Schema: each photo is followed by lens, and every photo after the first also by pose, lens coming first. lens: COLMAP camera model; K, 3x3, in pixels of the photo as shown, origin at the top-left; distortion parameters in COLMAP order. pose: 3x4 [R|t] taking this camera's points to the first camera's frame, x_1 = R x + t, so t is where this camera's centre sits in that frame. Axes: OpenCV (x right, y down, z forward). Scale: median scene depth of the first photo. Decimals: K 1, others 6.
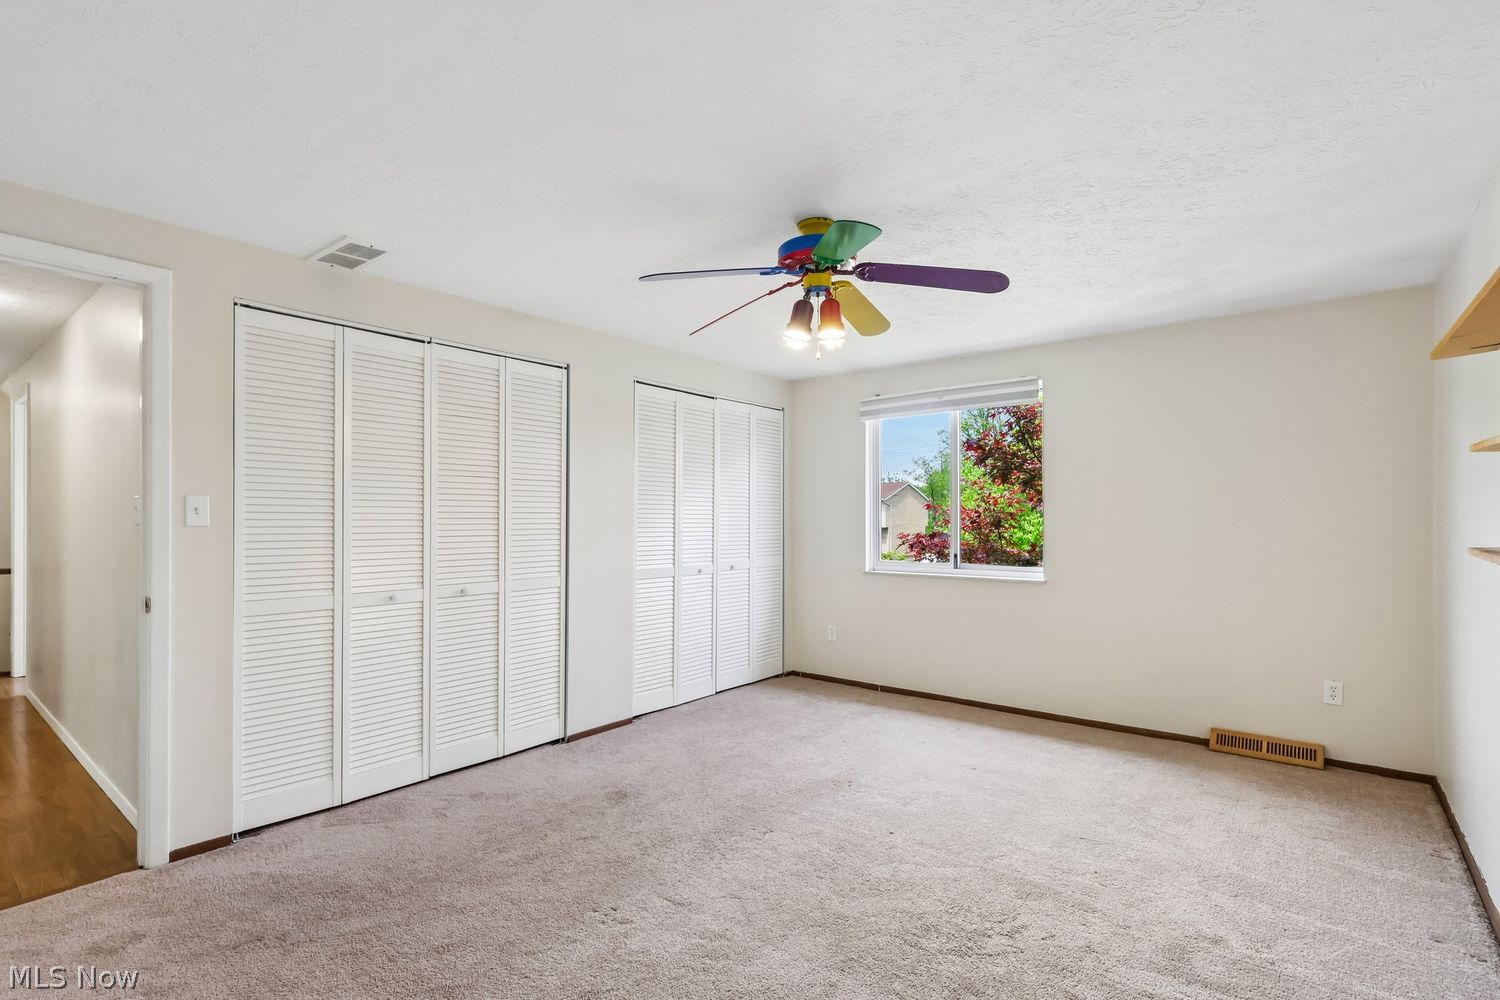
lens RADIAL K [[709.5, 0, 744.4], [0, 709.5, 510.8], [0, 0, 1]] dist [-0.004798, 0.001943]
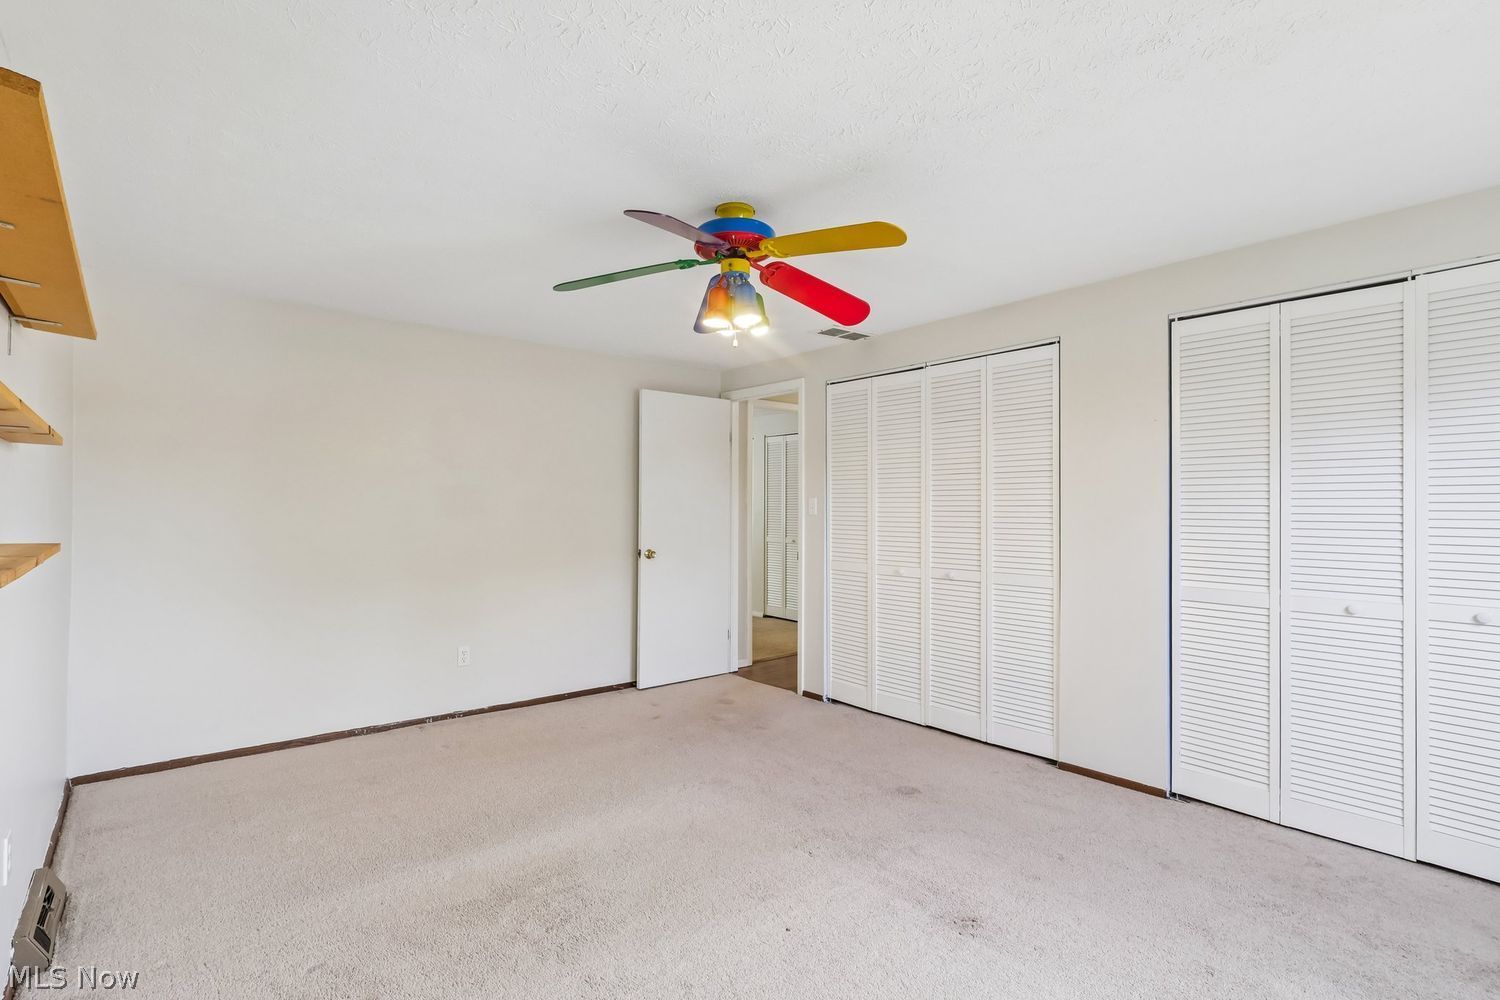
lens RADIAL K [[709.5, 0, 750.2], [0, 709.5, 495.7], [0, 0, 1]] dist [-0.004798, 0.001943]
pose [[-0.185831, -0.014286, -0.982478, 0.757377], [0.010894, 0.999803, -0.016599, 0.000179], [0.982521, -0.013787, -0.185639, 0.875482]]
